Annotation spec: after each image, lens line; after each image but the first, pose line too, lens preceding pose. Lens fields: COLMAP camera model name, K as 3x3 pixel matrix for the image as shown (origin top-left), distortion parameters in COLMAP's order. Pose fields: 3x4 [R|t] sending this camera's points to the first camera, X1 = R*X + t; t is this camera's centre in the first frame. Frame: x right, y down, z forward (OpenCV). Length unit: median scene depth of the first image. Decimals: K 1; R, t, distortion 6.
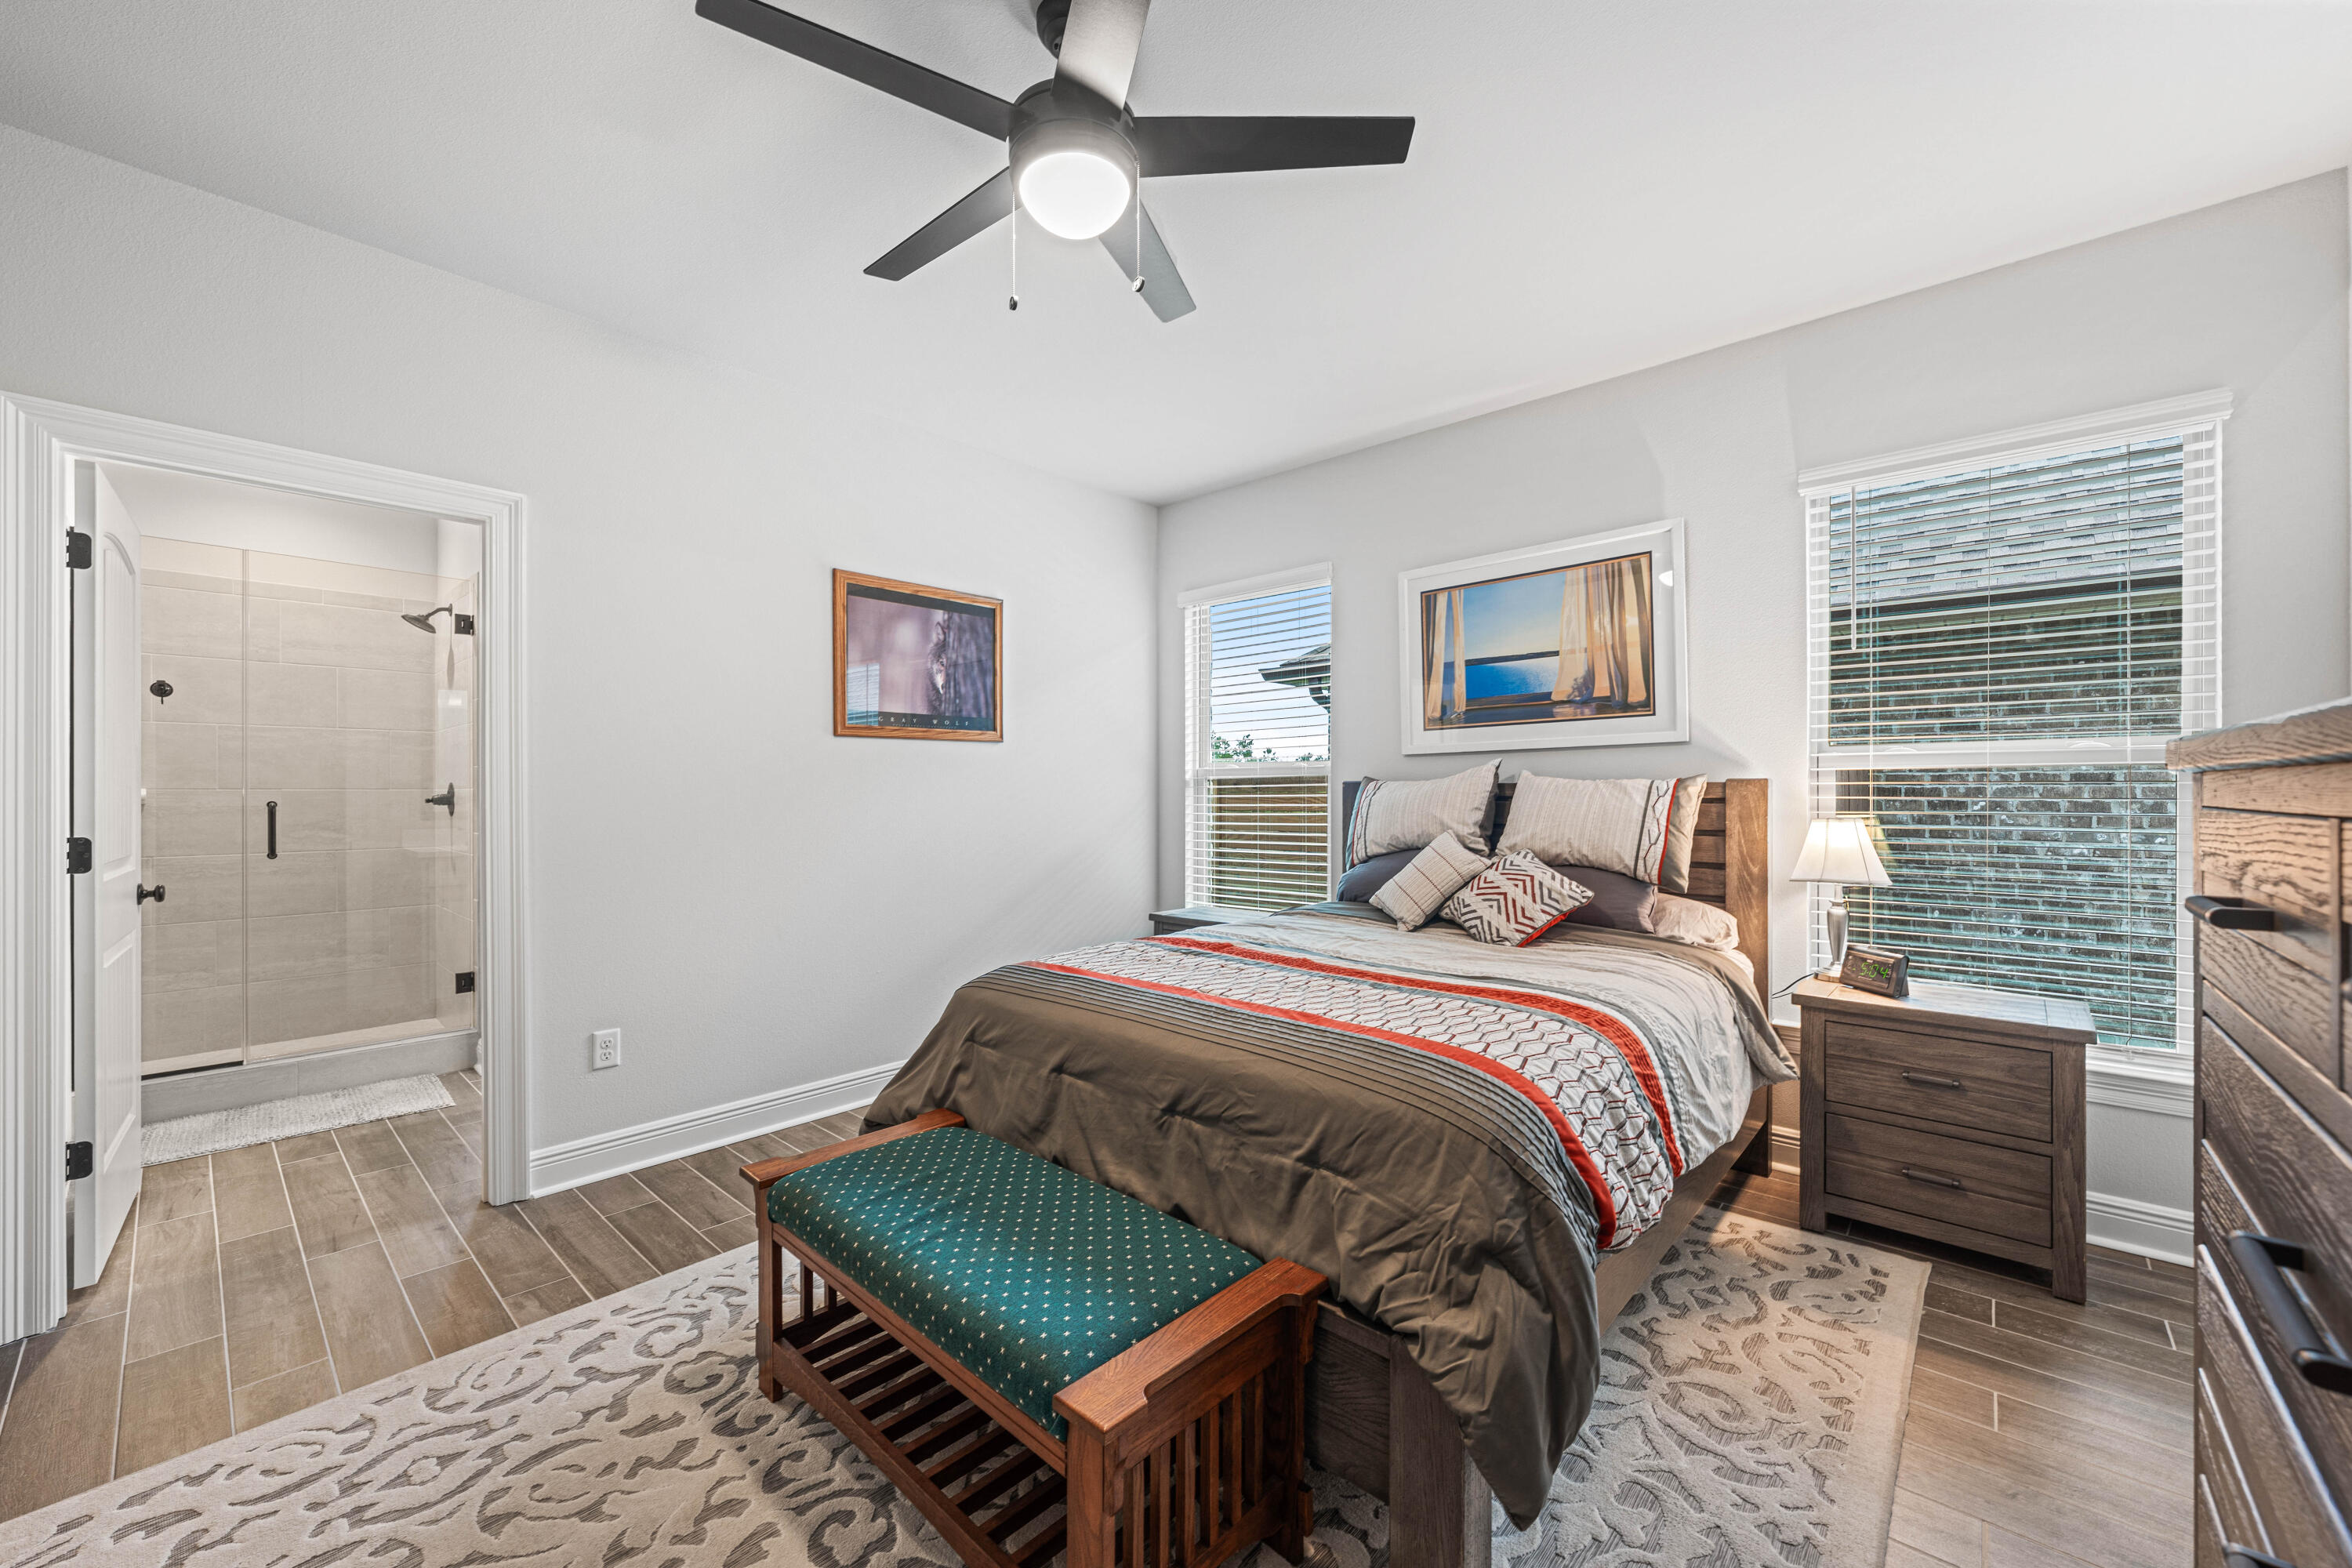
lens RADIAL K [[916.0, 0, 1175.4], [0, 916.0, 791.2], [0, 0, 1]] dist [-0.002357, -0.000188]
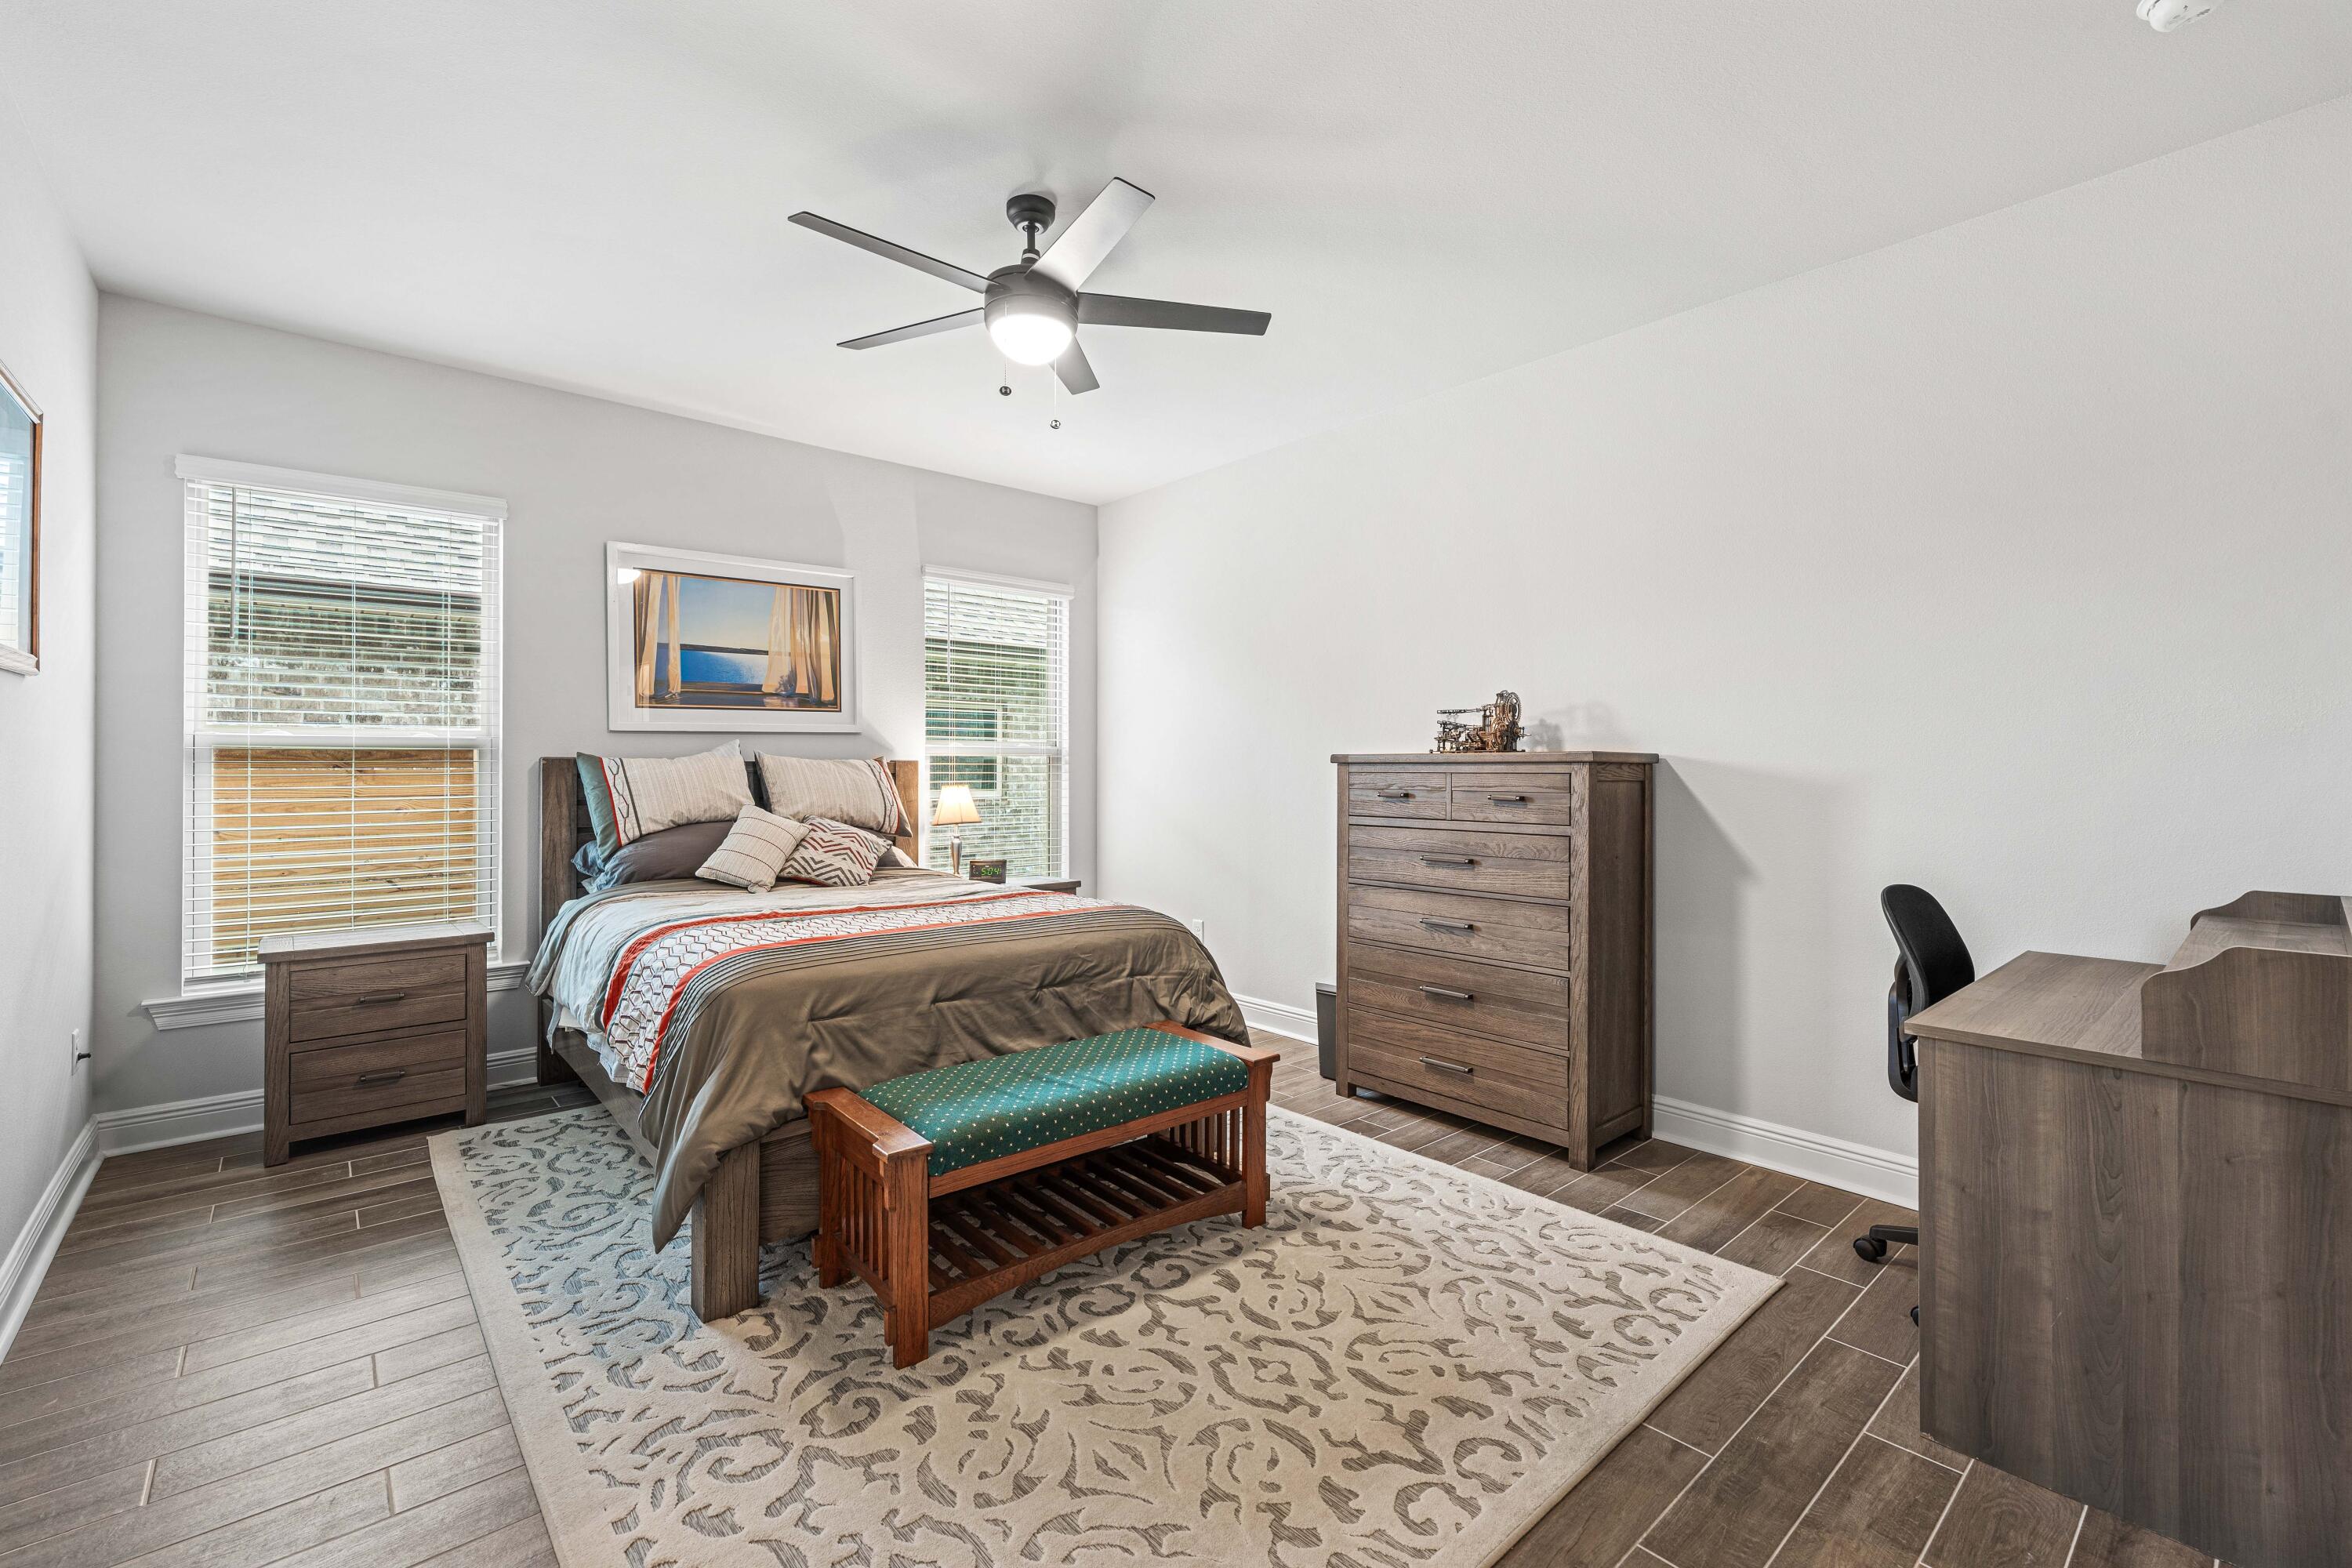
lens RADIAL K [[1007.3, 0, 1182.6], [0, 1007.3, 768.7], [0, 0, 1]] dist [-0.001133, -0.000127]
pose [[0.108343, 0.000418, 0.994113, -0.951061], [-0.000115, 1.000000, -0.000408, 0.001111], [-0.994114, -0.000070, 0.108343, 0.363565]]
